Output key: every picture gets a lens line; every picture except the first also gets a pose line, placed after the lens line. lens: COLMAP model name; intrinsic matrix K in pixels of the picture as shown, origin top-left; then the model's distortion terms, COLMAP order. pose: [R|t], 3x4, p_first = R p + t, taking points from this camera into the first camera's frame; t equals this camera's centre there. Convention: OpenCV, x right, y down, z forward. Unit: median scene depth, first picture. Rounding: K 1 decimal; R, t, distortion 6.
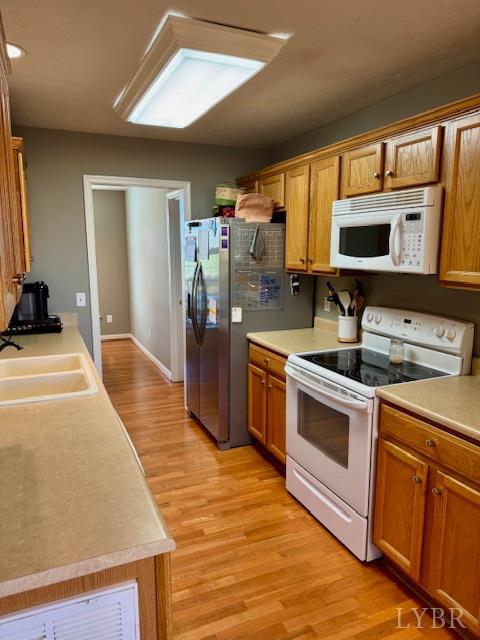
lens RADIAL K [[457.0, 0, 240.0], [0, 457.0, 320.0], [0, 0, 1]] dist [-0.000139, -0.001213]
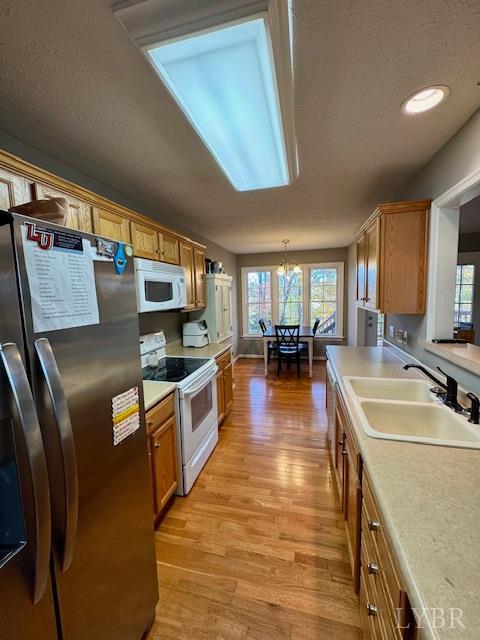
lens RADIAL K [[253.9, 0, 240.0], [0, 253.9, 320.0], [0, 0, 1]] dist [-0.000850, -0.000505]
pose [[-0.788564, -0.039547, 0.613680, -0.527807], [0.125558, 0.966554, 0.223625, -0.271186], [-0.601999, 0.253395, -0.757224, 1.724459]]
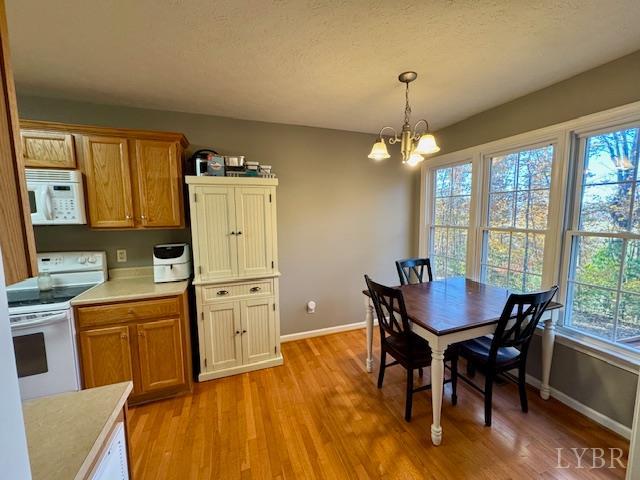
lens RADIAL K [[253.9, 0, 320.0], [0, 253.9, 240.0], [0, 0, 1]] dist [-0.000850, -0.000505]
pose [[0.070544, -0.105636, 0.991899, -0.423038], [0.167017, 0.981590, 0.092660, 0.013562], [-0.983427, 0.159128, 0.086888, 0.091149]]
